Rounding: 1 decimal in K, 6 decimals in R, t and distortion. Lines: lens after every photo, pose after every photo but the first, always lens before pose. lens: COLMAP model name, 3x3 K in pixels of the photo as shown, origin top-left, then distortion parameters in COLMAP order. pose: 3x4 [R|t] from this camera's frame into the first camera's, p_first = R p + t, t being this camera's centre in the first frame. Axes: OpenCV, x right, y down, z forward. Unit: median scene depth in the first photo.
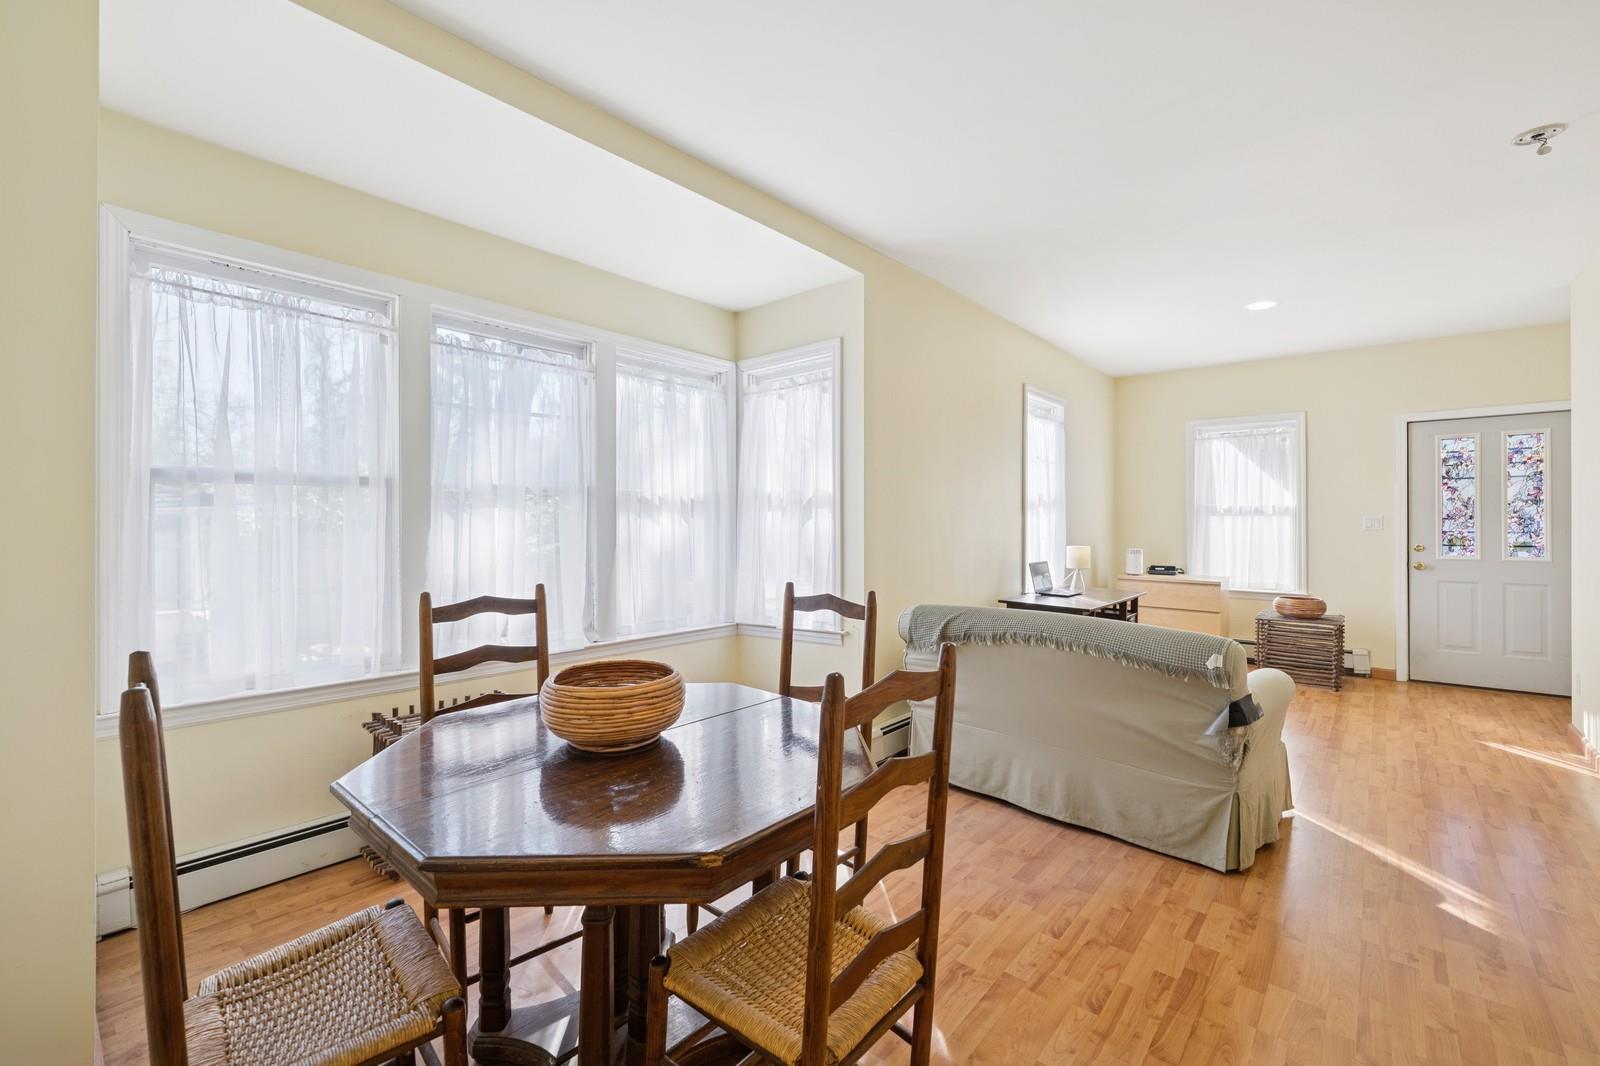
lens RADIAL K [[672.0, 0, 798.5], [0, 672.0, 520.8], [0, 0, 1]] dist [0.000208, -0.000122]
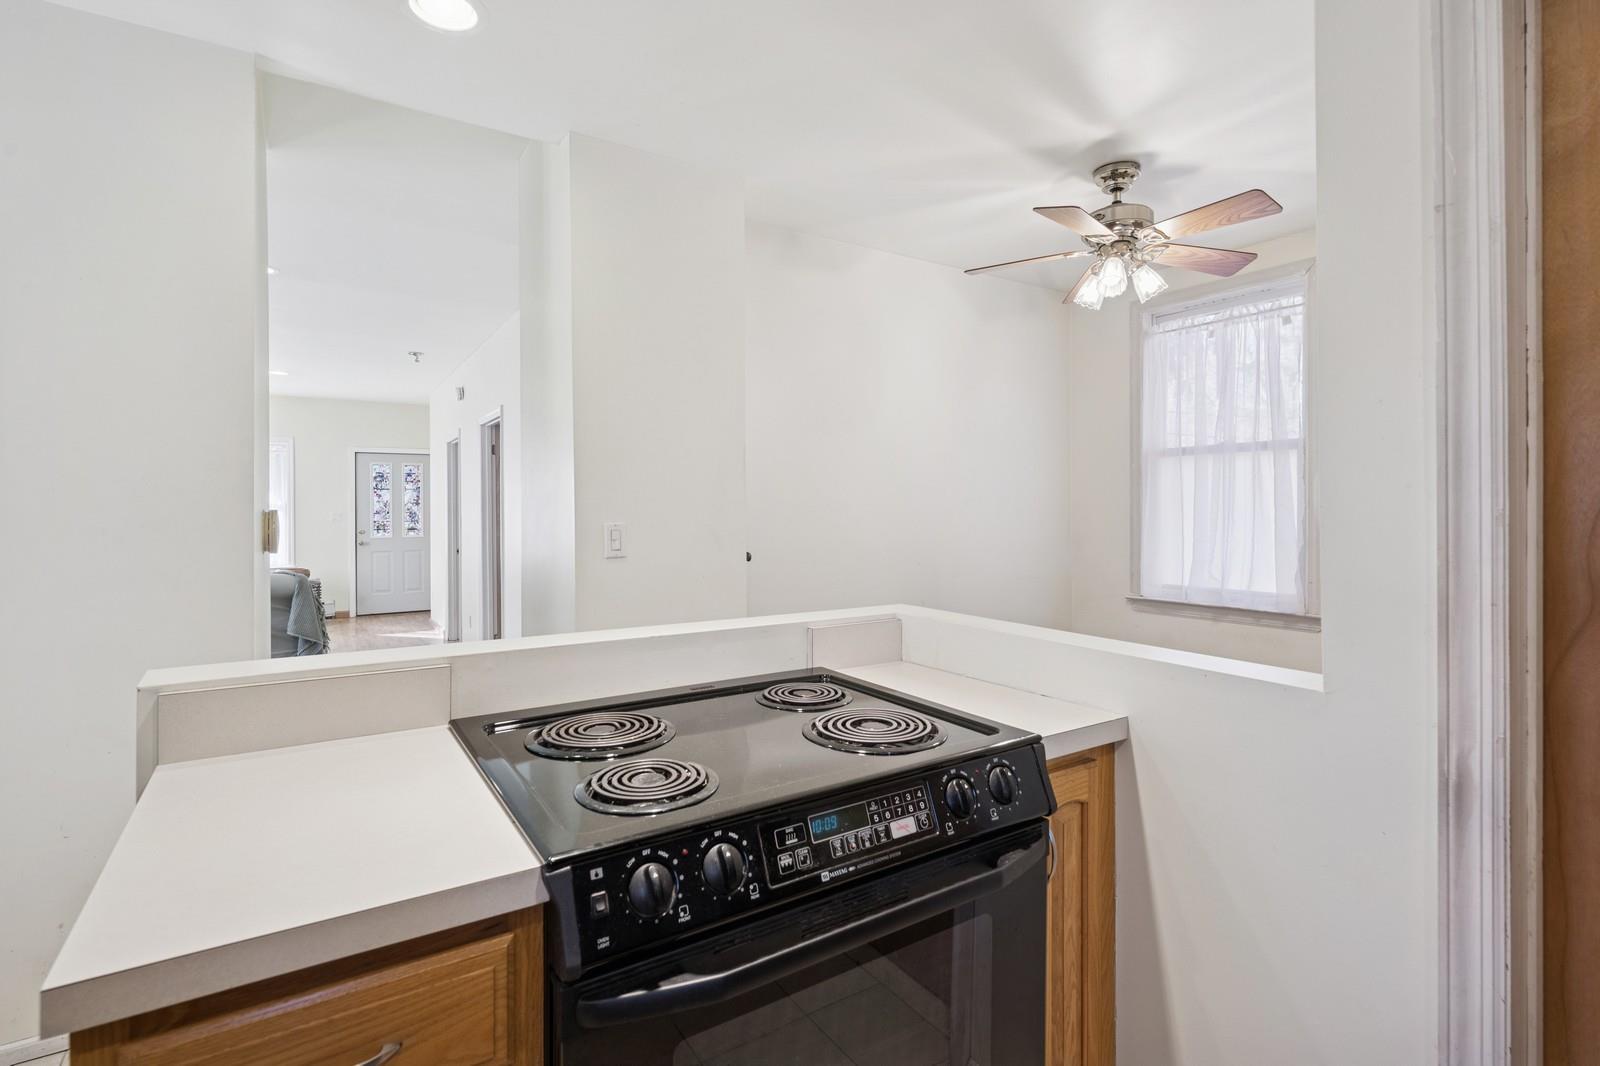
lens RADIAL K [[761.6, 0, 800.4], [0, 761.6, 517.0], [0, 0, 1]] dist [-0.000129, 0.000006]
pose [[0.273147, -0.005805, 0.961955, -0.553283], [-0.000545, 0.999981, 0.006189, -0.006511], [-0.961972, -0.002215, 0.273139, -0.515979]]
